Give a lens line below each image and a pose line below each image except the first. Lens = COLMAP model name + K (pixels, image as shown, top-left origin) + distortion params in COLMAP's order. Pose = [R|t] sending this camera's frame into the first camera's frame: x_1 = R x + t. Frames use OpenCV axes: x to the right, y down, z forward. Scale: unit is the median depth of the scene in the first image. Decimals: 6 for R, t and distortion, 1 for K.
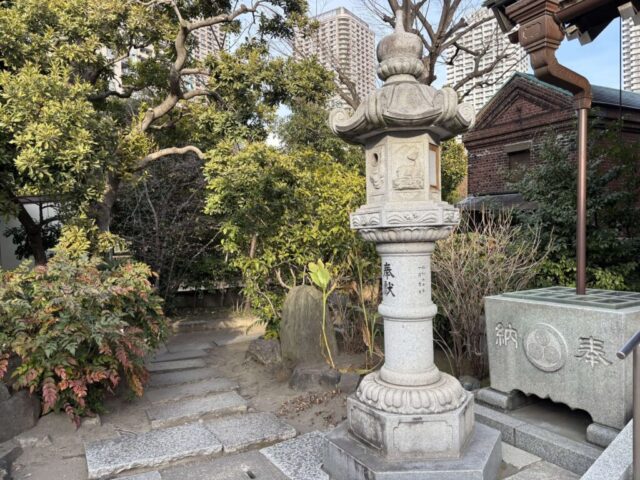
lens RADIAL K [[479.8, 0, 319.6], [0, 479.8, 244.1], [0, 0, 1]] dist [0.060626, -0.070680]
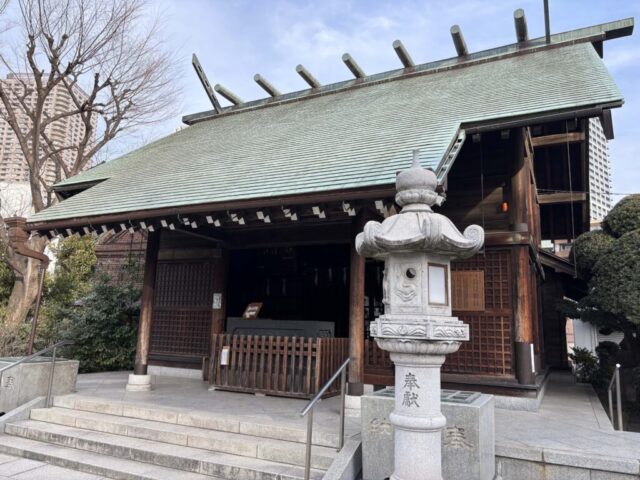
lens RADIAL K [[479.8, 0, 319.6], [0, 479.8, 244.1], [0, 0, 1]] dist [0.060626, -0.070680]
pose [[0.832746, 0.150159, 0.532903, 0.131927], [-0.051810, 0.979430, -0.195019, -0.011049], [-0.551225, 0.134792, 0.823396, -0.477588]]
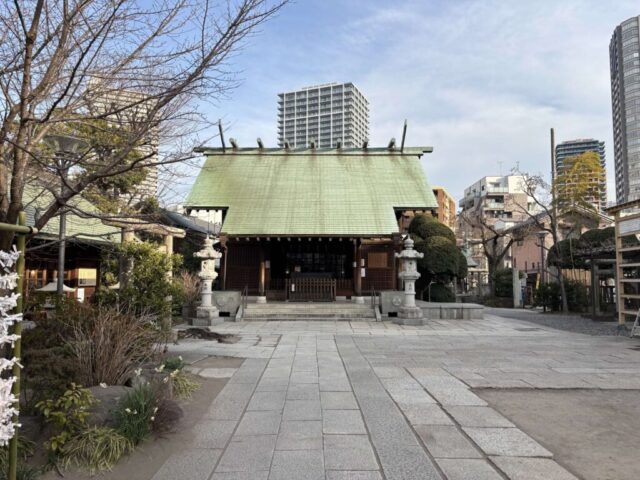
lens RADIAL K [[479.8, 0, 319.6], [0, 479.8, 244.1], [0, 0, 1]] dist [0.060626, -0.070680]
pose [[0.506223, 0.092519, 0.857426, -1.048019], [-0.010294, 0.994806, -0.101265, 0.037477], [-0.862341, 0.042436, 0.504546, -0.754232]]
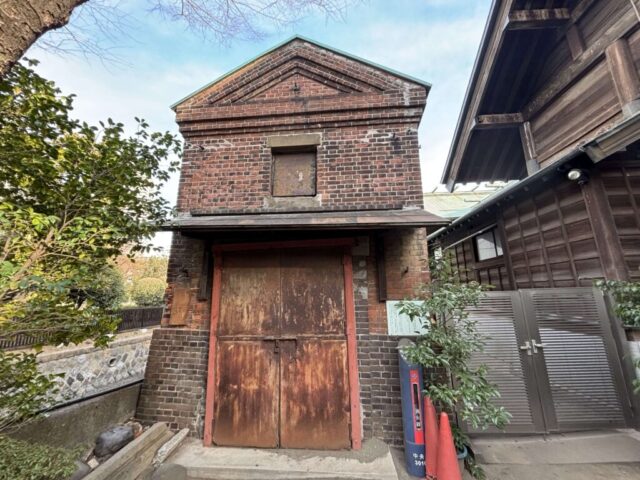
lens RADIAL K [[253.6, 0, 320.0], [0, 253.6, 240.0], [0, 0, 1]] dist [0.001906, 0.000056]
pose [[0.545072, 0.195307, 0.815323, 0.213031], [0.014062, 0.970221, -0.241813, -0.006060], [-0.838271, 0.143270, 0.526094, 0.895452]]
